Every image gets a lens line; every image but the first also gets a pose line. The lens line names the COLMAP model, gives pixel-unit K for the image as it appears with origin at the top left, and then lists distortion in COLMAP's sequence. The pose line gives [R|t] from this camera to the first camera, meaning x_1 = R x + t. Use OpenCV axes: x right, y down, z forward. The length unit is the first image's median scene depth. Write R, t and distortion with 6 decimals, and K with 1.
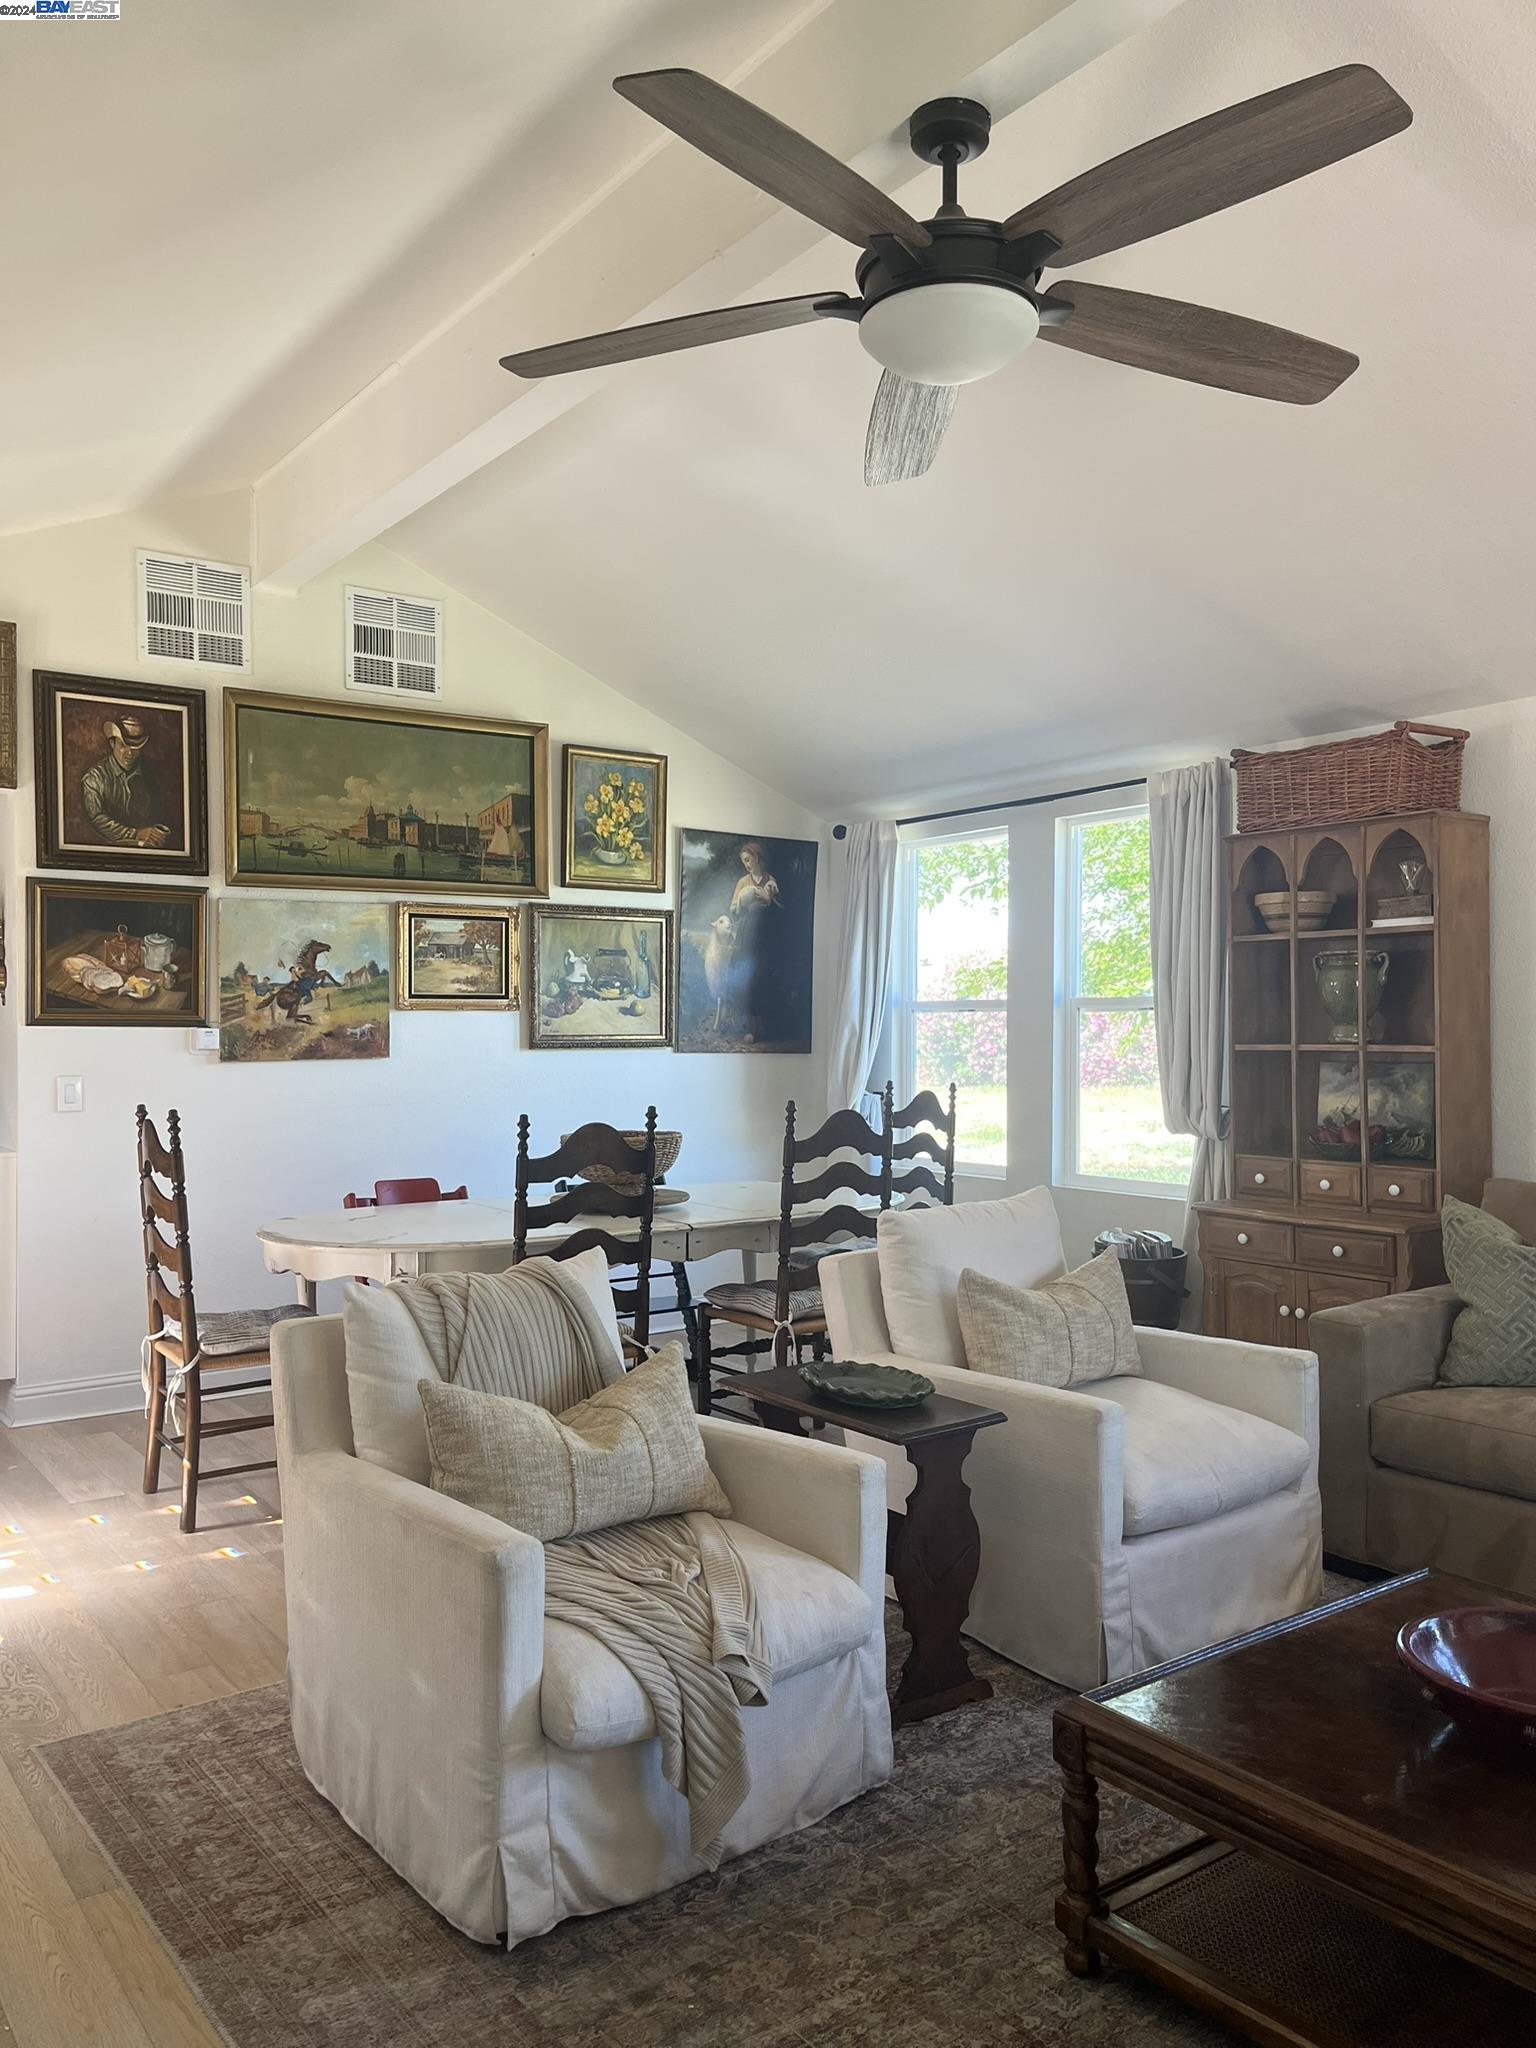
lens RADIAL K [[1557.3, 0, 752.5], [0, 1557.3, 1029.5], [0, 0, 1]] dist [0.067060, -0.085221]
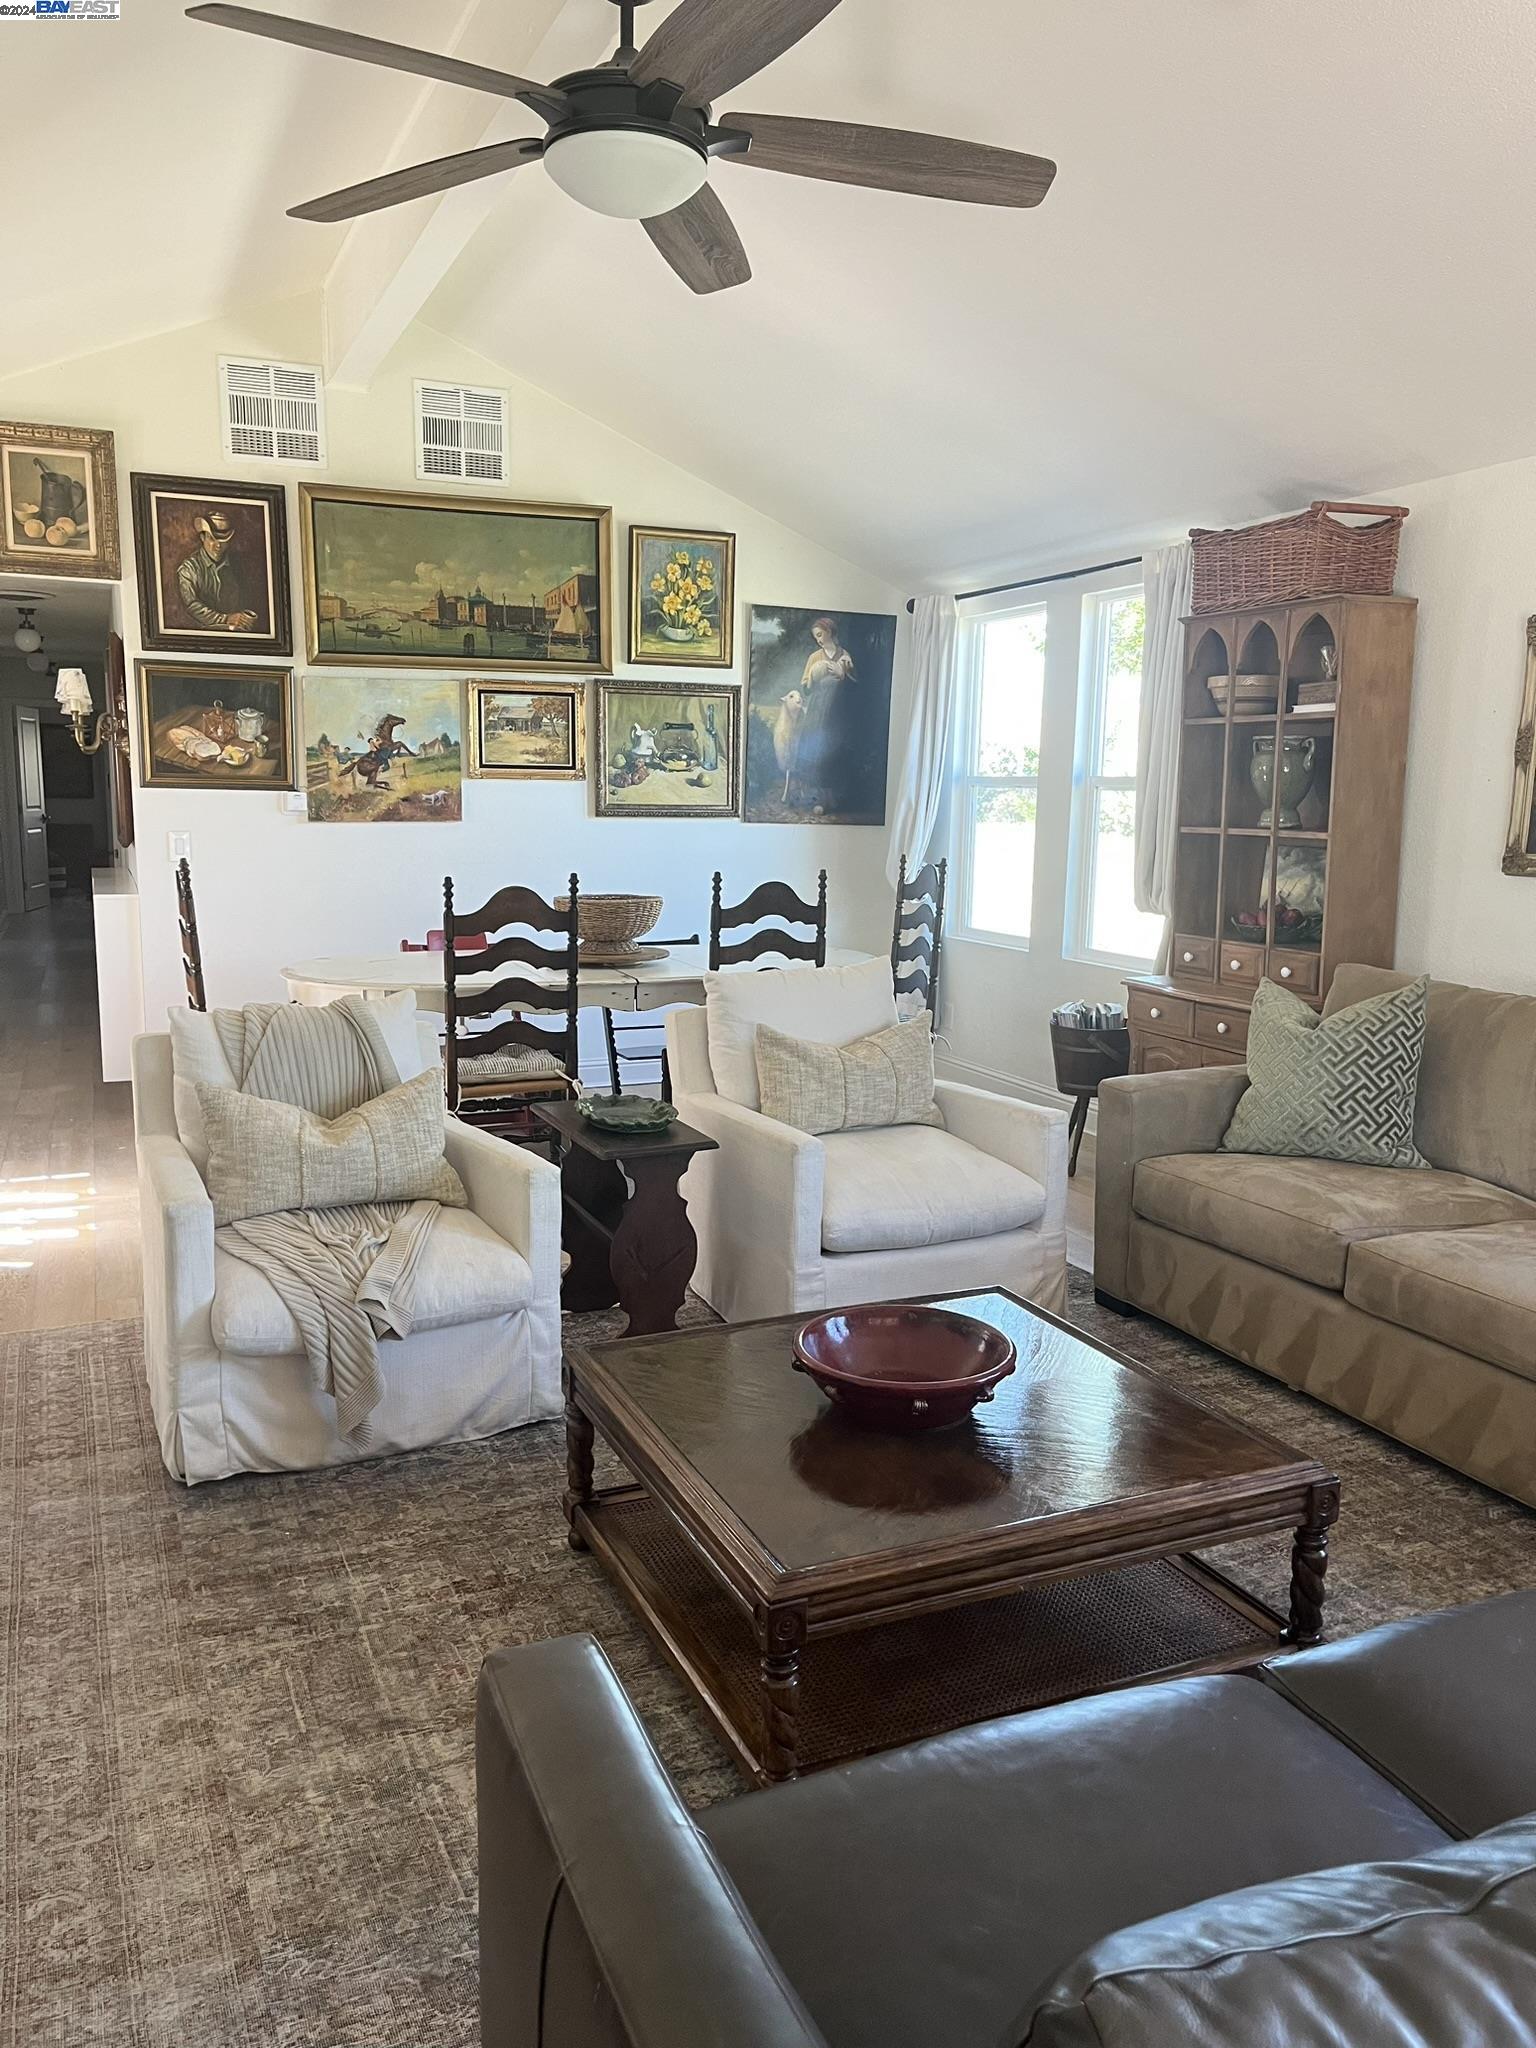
lens RADIAL K [[1566.9, 0, 775.7], [0, 1566.9, 1024.7], [0, 0, 1]] dist [0.034127, -0.002966]
pose [[0.976877, 0.048157, -0.208309, 0.250732], [-0.016719, 0.988526, 0.150124, -0.011592], [0.213148, -0.143170, 0.966473, -0.066201]]
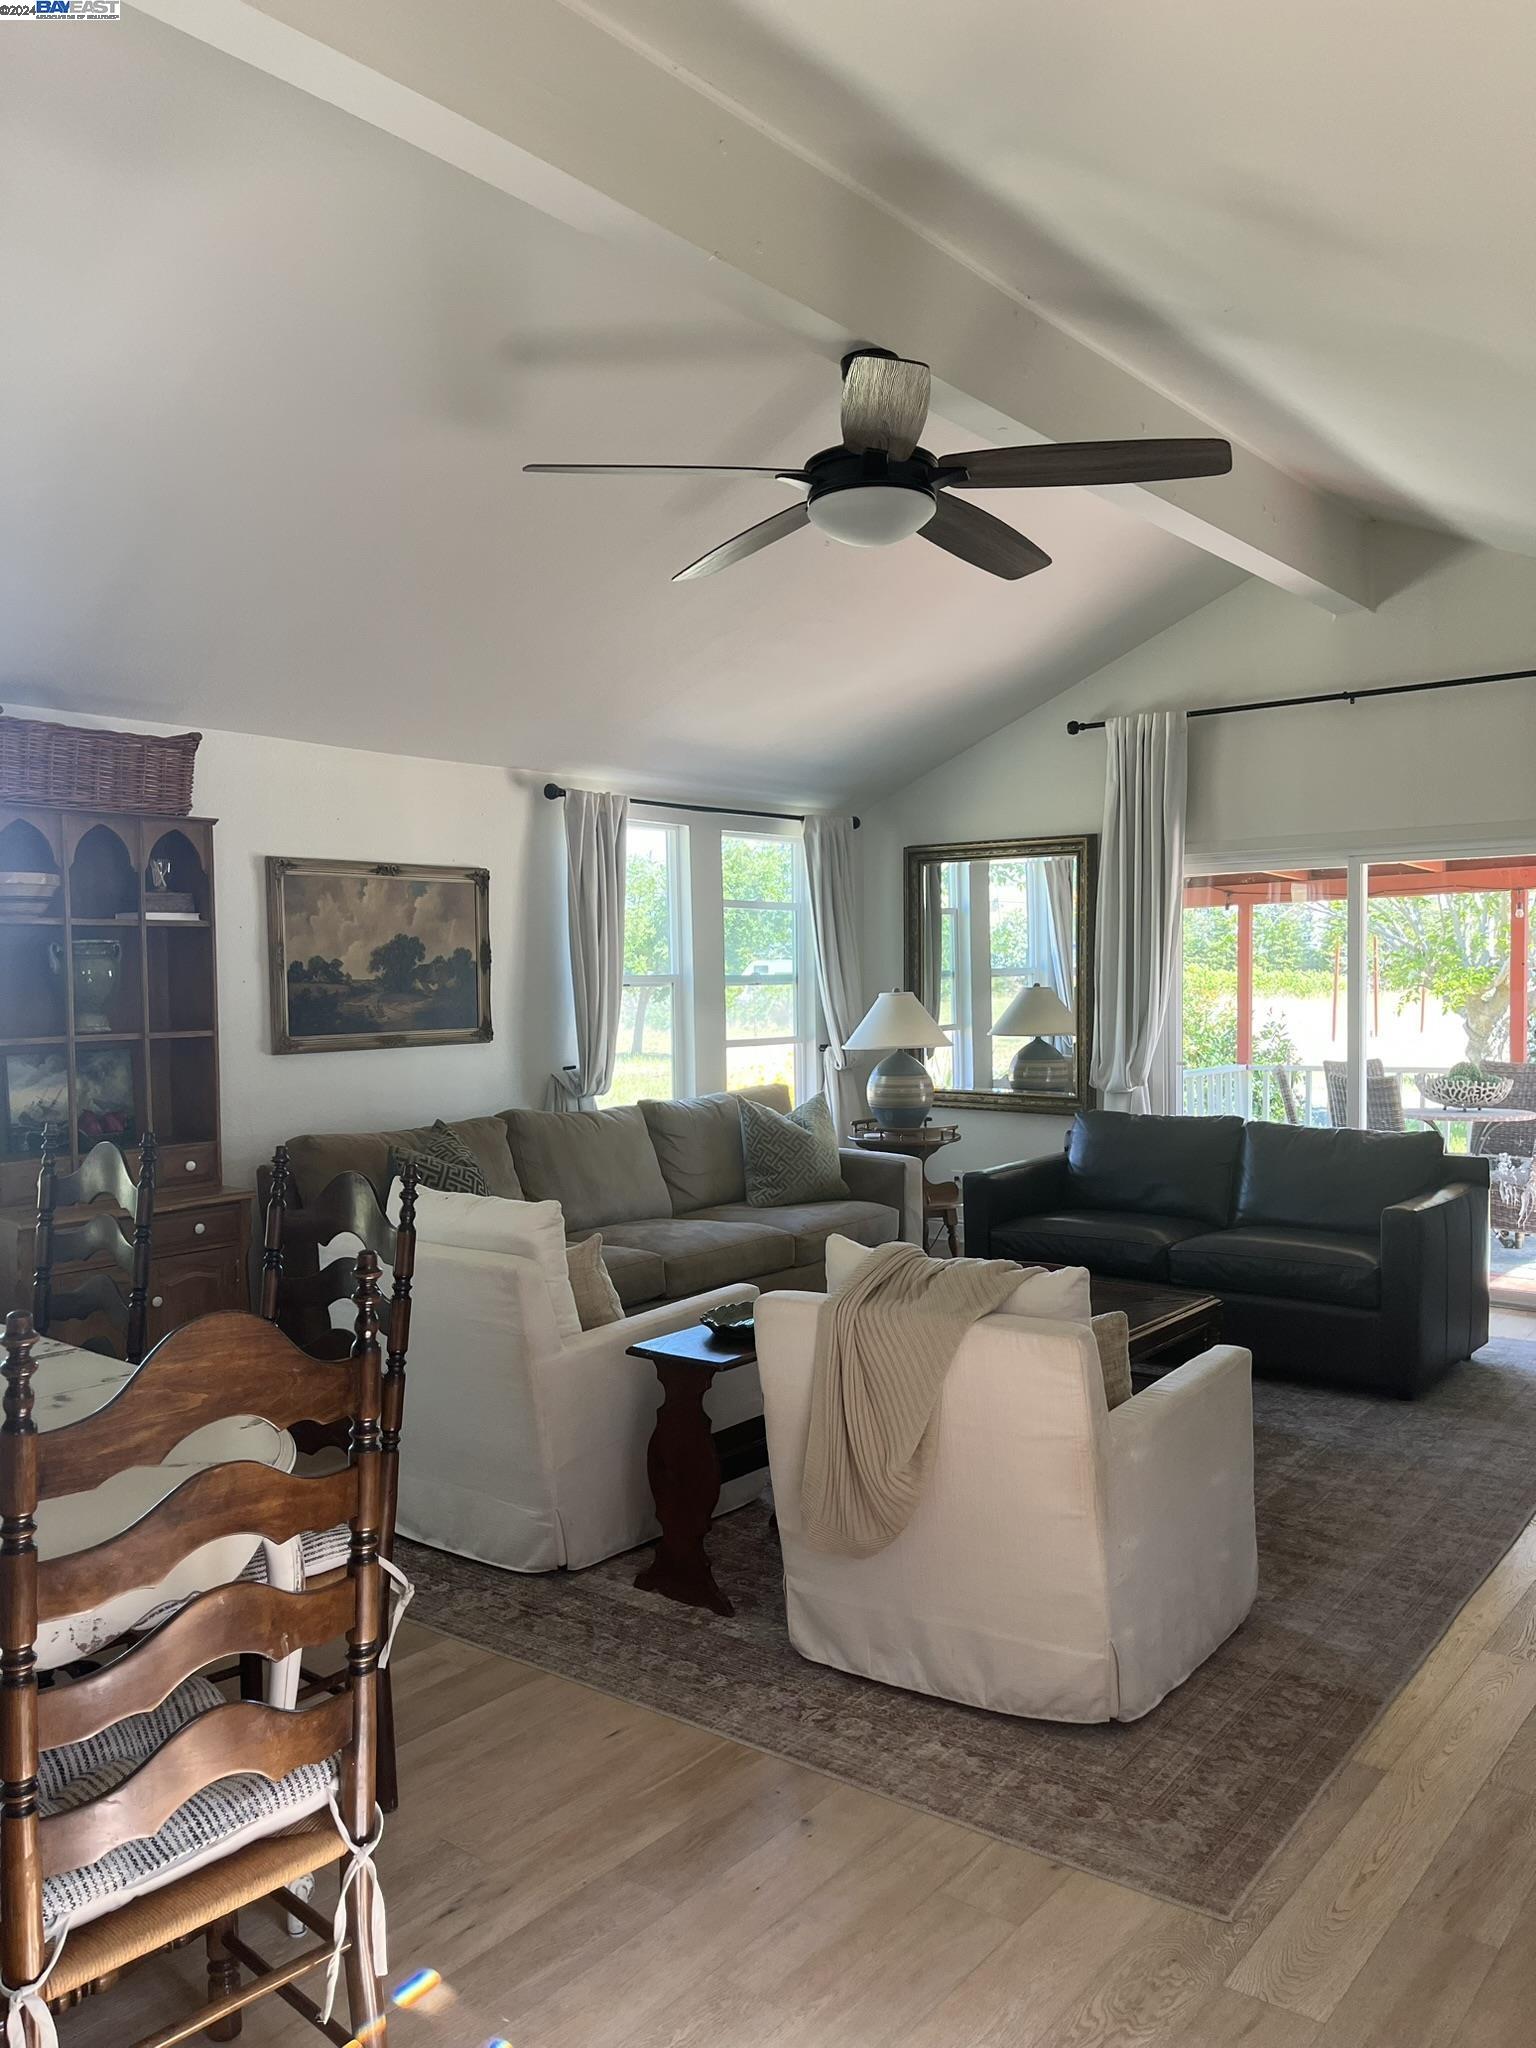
lens RADIAL K [[1566.9, 0, 775.7], [0, 1566.9, 1024.7], [0, 0, 1]] dist [0.034127, -0.002966]
pose [[-0.281480, -0.026840, 0.959192, -0.621812], [0.015477, 0.999352, 0.032505, -0.019756], [-0.959442, 0.023995, -0.280882, 0.770833]]
